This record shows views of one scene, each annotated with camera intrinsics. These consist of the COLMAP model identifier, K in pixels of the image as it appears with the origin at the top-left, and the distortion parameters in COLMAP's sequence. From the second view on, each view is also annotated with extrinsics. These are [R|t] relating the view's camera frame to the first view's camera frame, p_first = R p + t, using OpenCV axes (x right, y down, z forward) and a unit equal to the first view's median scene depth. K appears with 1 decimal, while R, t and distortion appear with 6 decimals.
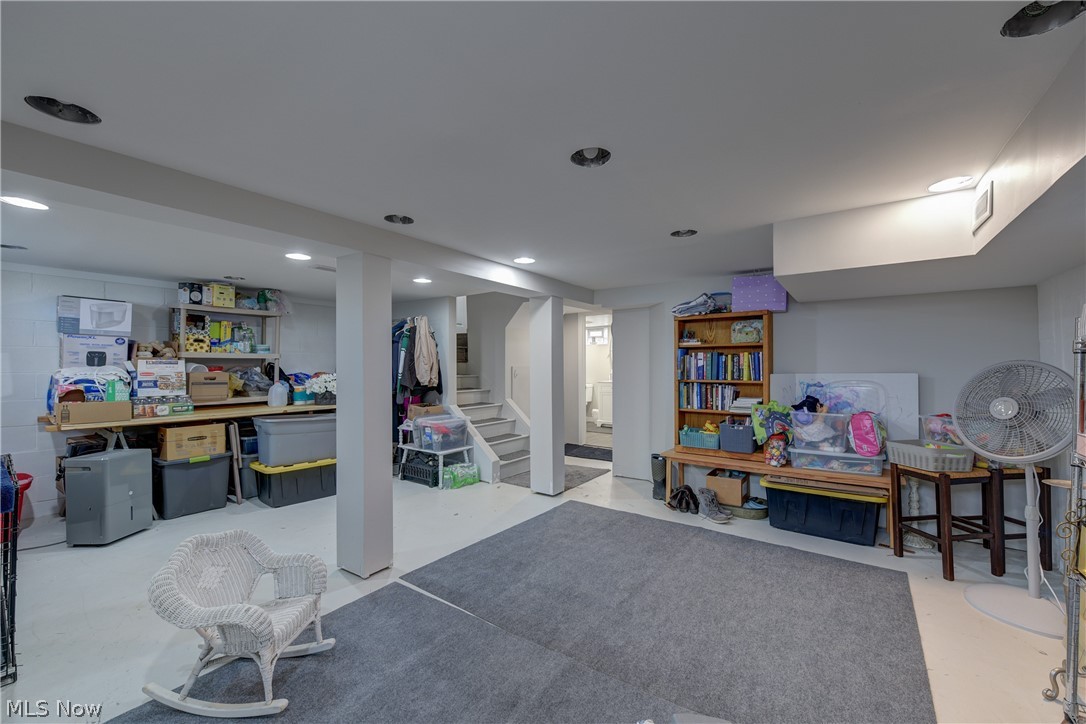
lens RADIAL K [[429.4, 0, 543.0], [0, 429.4, 362.0], [0, 0, 1]] dist [-0.000453, -0.000074]
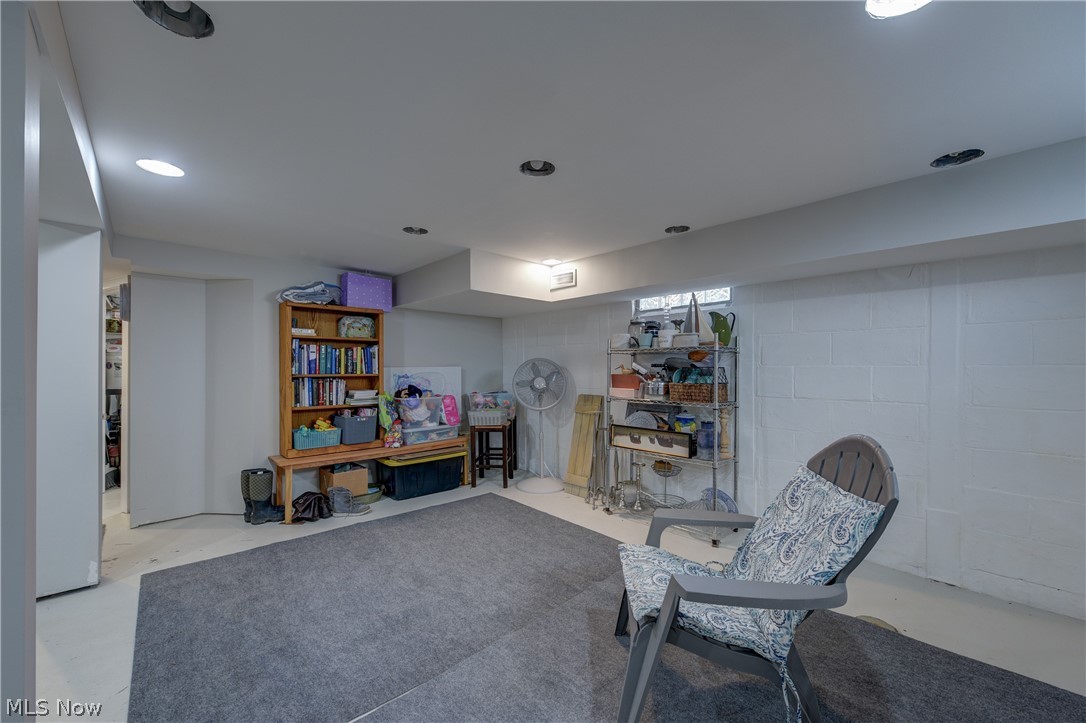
lens RADIAL K [[429.4, 0, 543.0], [0, 429.4, 361.5], [0, 0, 1]] dist [-0.000453, -0.000074]
pose [[0.200222, 0.016423, 0.979613, -0.486564], [-0.011715, 0.999828, -0.014368, 0.023992], [-0.979681, -0.008599, 0.200380, 0.371089]]
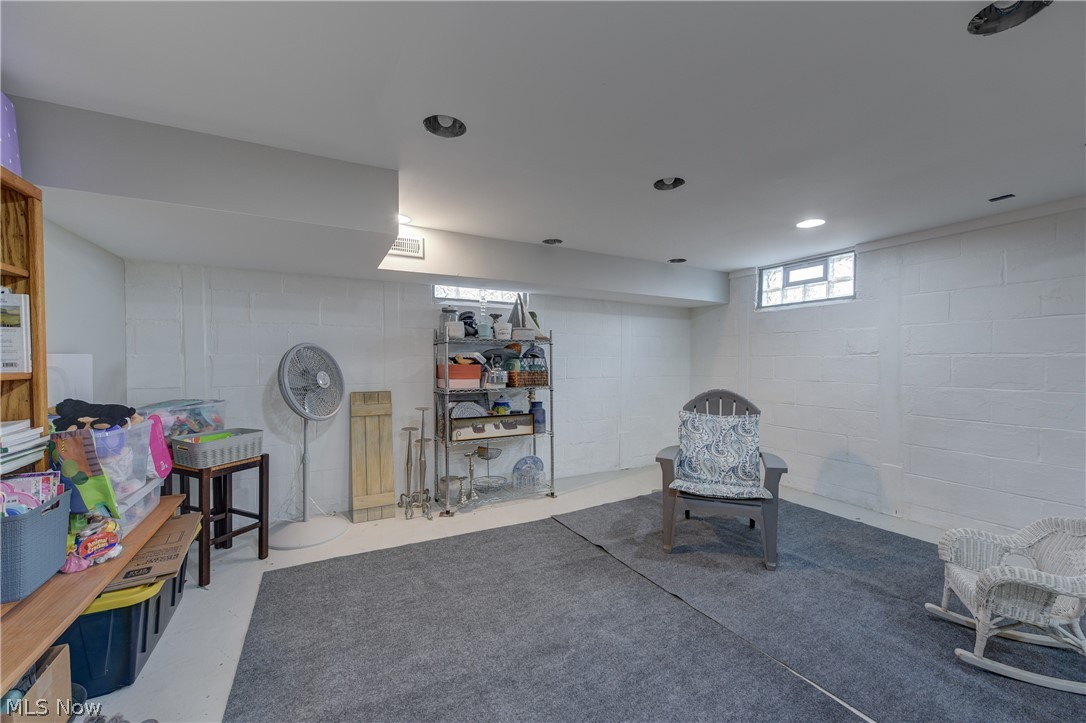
lens RADIAL K [[429.4, 0, 543.0], [0, 429.4, 361.5], [0, 0, 1]] dist [-0.000453, -0.000074]
pose [[-0.896497, -0.000650, 0.443049, -0.061501], [-0.004160, 0.999967, -0.006951, 0.036568], [-0.443030, -0.008074, -0.896470, 1.148822]]
